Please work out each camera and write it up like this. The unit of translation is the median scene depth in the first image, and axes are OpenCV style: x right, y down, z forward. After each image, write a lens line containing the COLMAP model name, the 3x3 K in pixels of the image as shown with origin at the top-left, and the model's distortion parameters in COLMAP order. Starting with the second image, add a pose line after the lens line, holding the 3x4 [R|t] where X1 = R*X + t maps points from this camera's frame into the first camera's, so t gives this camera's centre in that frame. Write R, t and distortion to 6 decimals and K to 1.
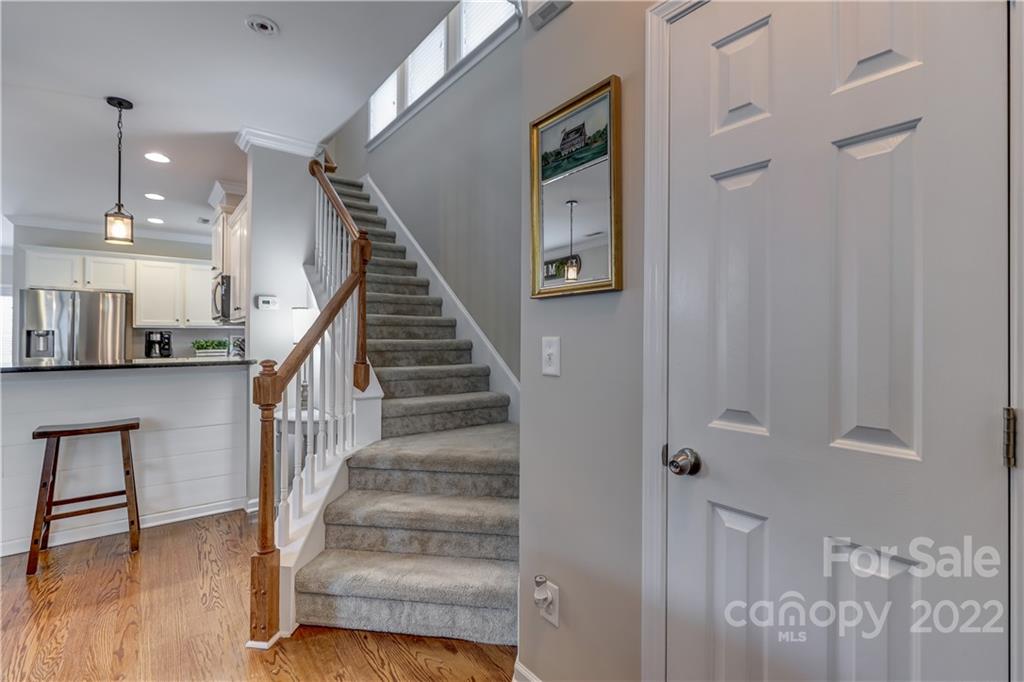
lens RADIAL K [[469.3, 0, 524.4], [0, 469.3, 332.1], [0, 0, 1]] dist [-0.002526, -0.000178]
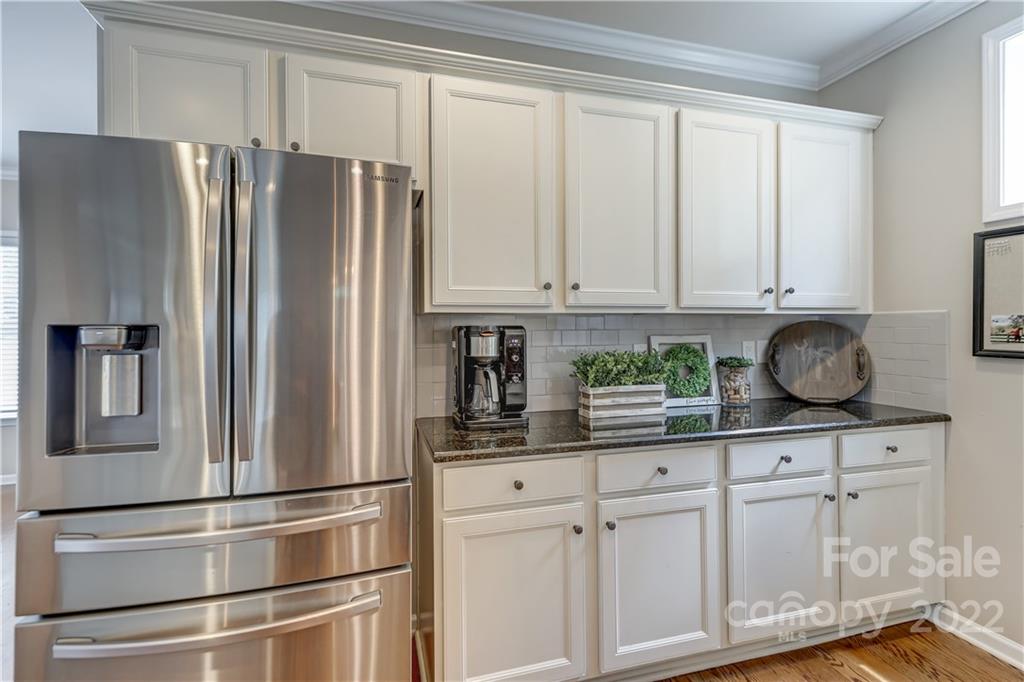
lens RADIAL K [[463.1, 0, 508.8], [0, 463.1, 331.2], [0, 0, 1]] dist [0.014836, 0.001442]
pose [[0.916433, -0.005503, -0.400151, -0.757999], [0.009726, 0.999916, 0.008522, -0.000570], [0.400071, -0.011702, 0.916410, 0.854117]]
